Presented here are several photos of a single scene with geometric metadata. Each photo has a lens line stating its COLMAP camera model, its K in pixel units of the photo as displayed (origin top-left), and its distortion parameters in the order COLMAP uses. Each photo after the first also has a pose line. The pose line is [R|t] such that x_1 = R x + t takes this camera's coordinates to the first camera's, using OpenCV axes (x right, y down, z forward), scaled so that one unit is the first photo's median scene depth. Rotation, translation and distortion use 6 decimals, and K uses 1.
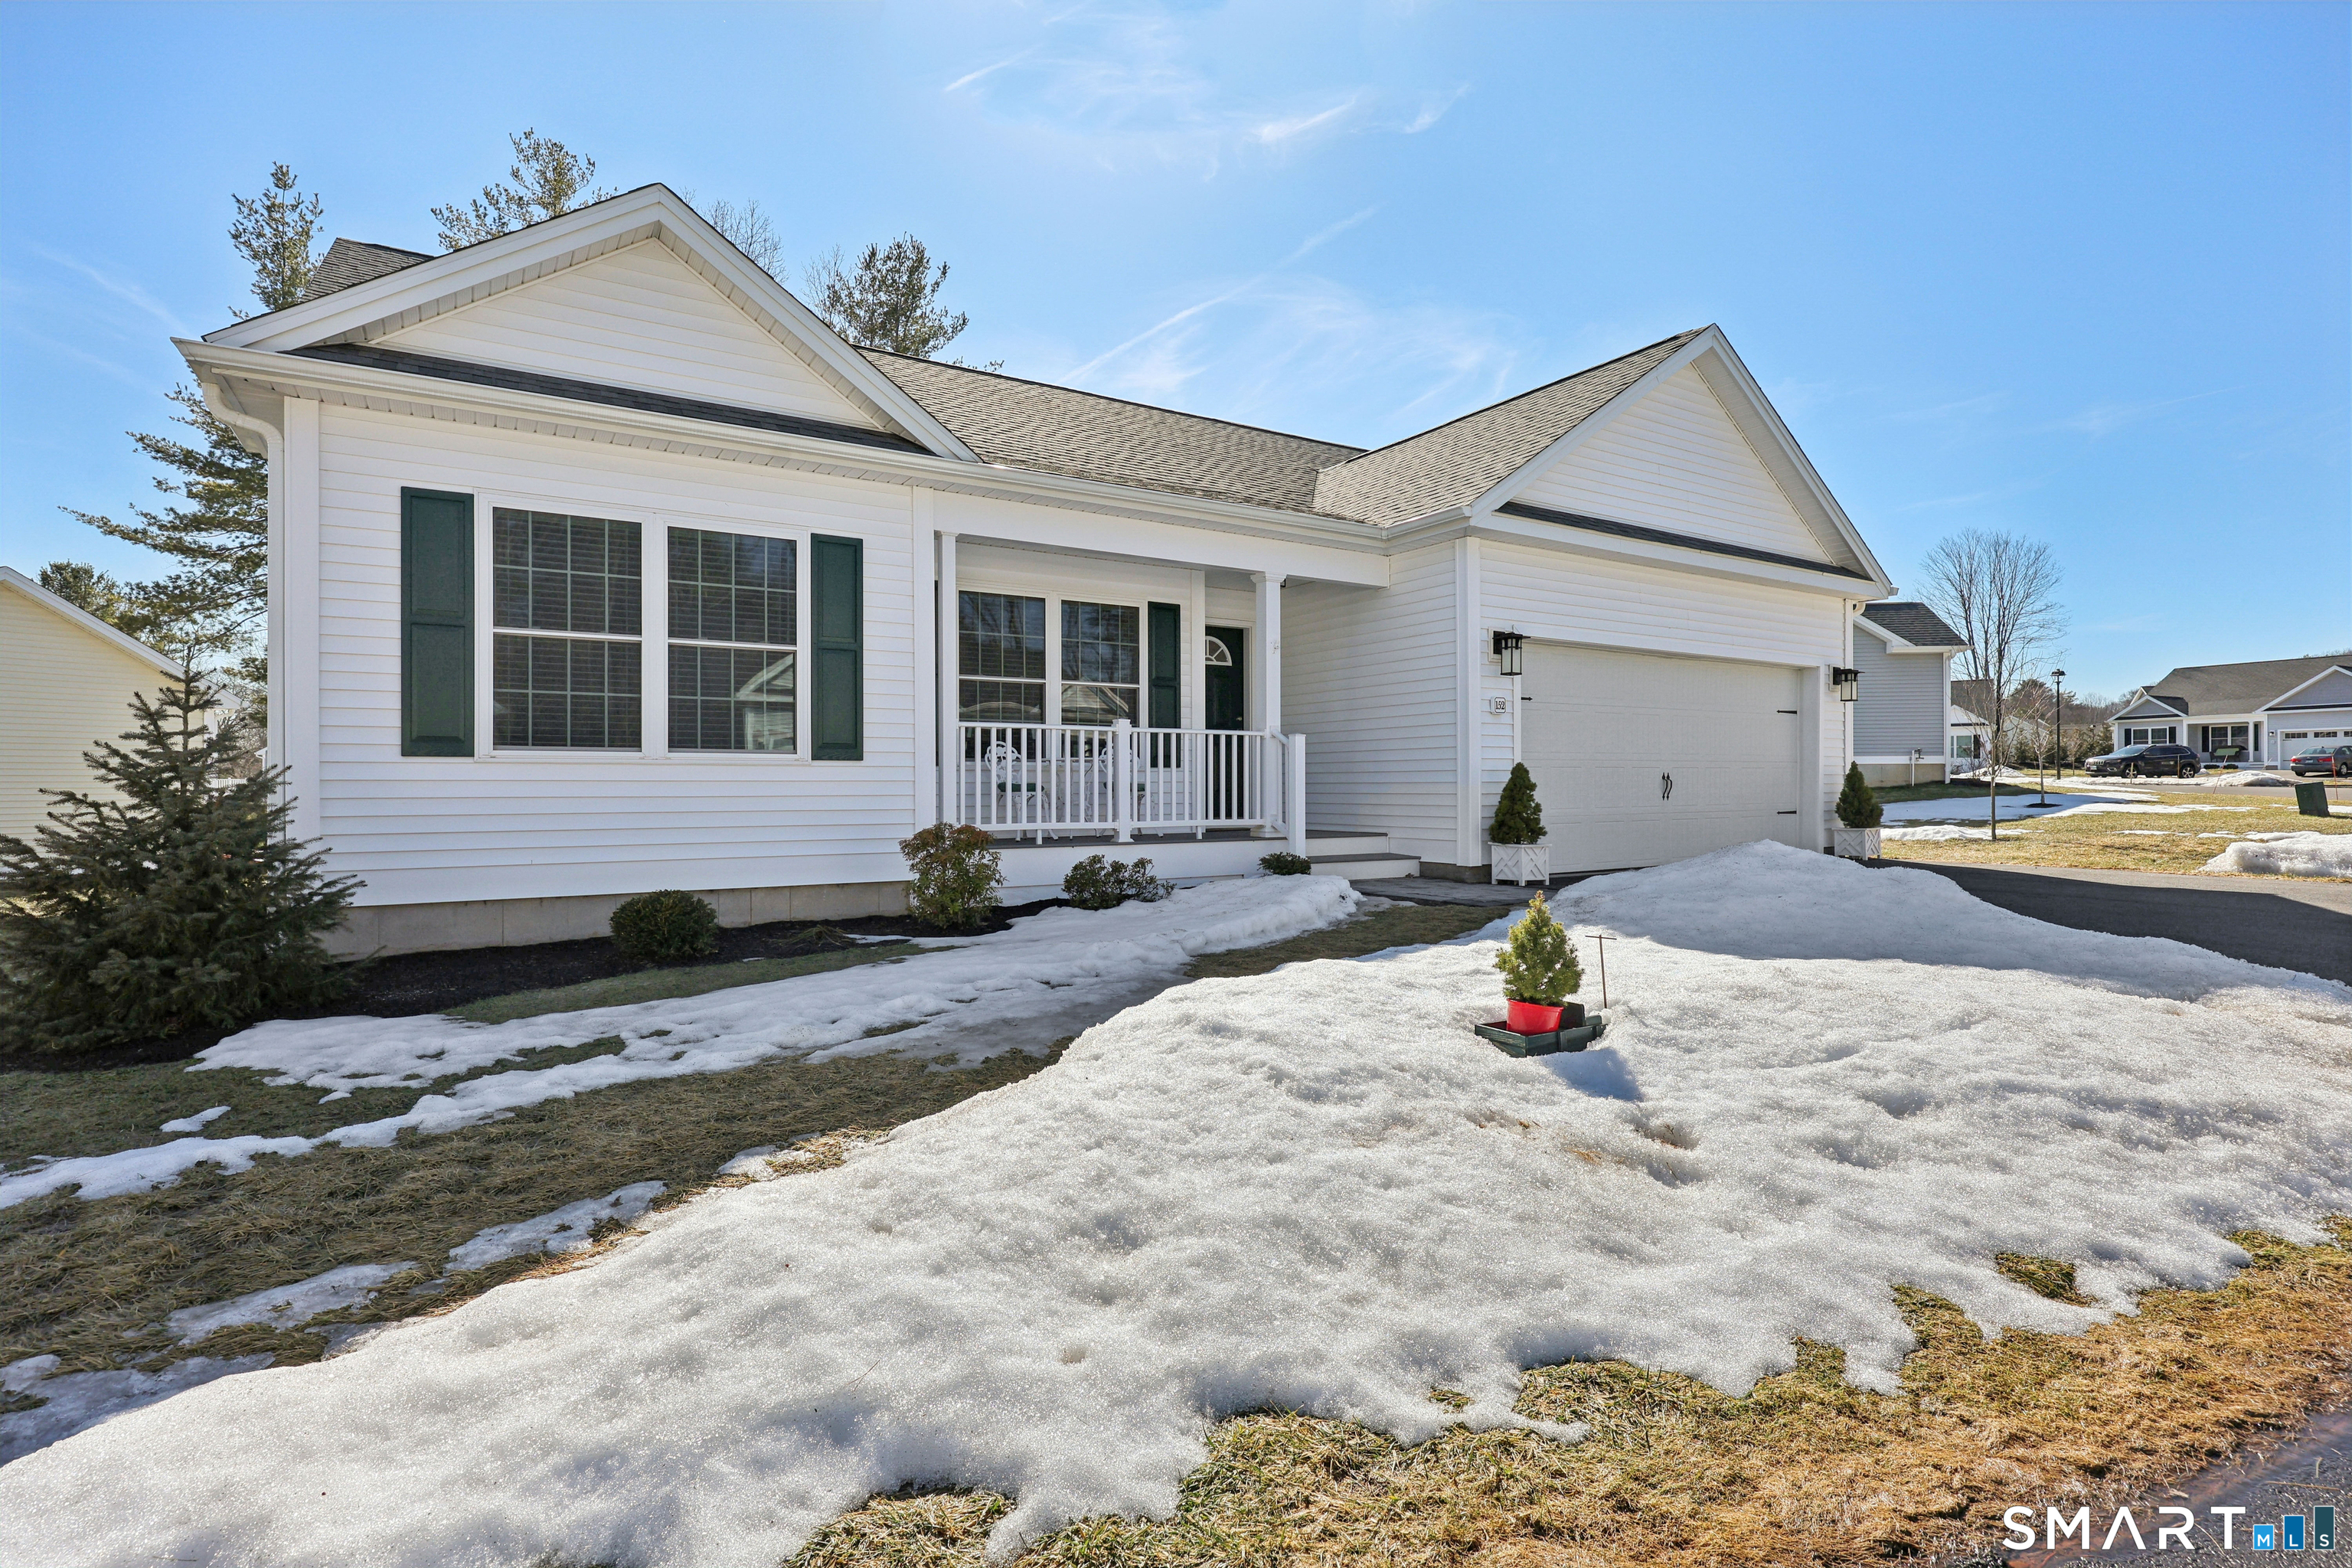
lens RADIAL K [[1137.1, 0, 1176.0], [0, 1137.1, 784.0], [0, 0, 1]] dist [-0.001979, -0.000391]
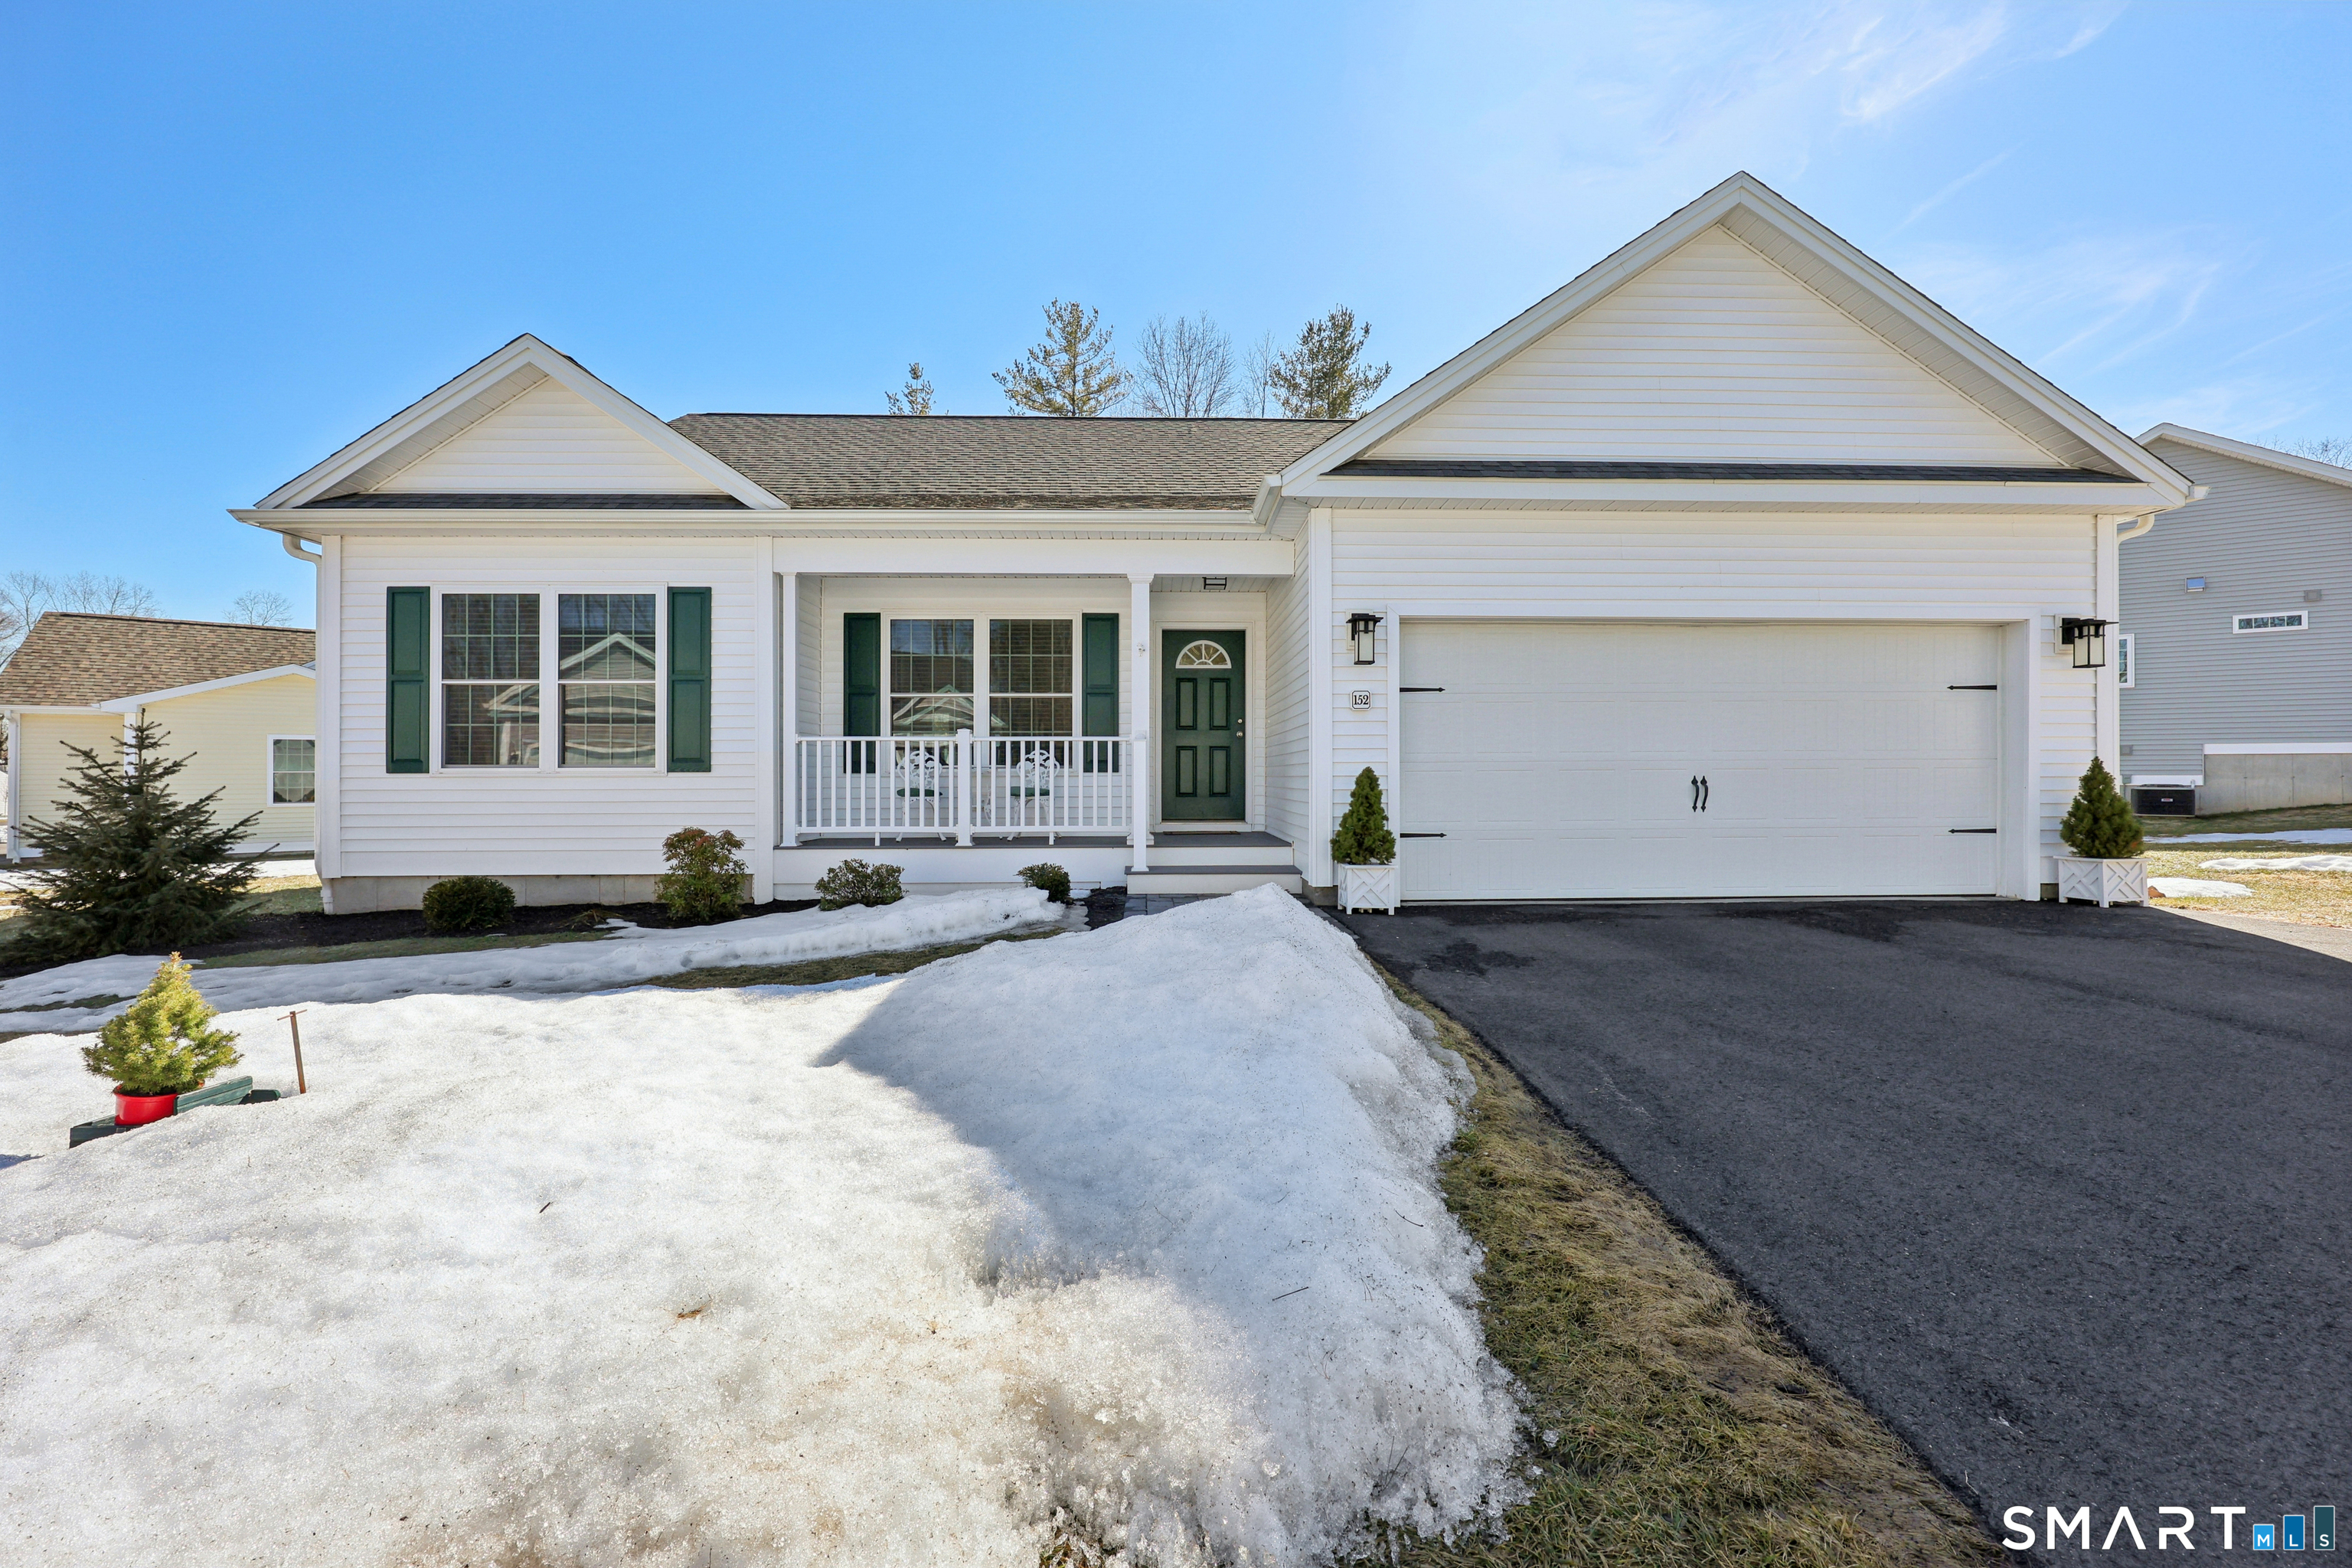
lens RADIAL K [[988.5, 0, 1174.0], [0, 988.5, 775.2], [0, 0, 1]] dist [-0.002439, -0.000408]
pose [[0.860179, -0.007162, -0.509941, 0.633039], [0.001815, 0.999938, -0.010983, -0.004677], [0.509988, 0.008522, 0.860139, 0.334055]]
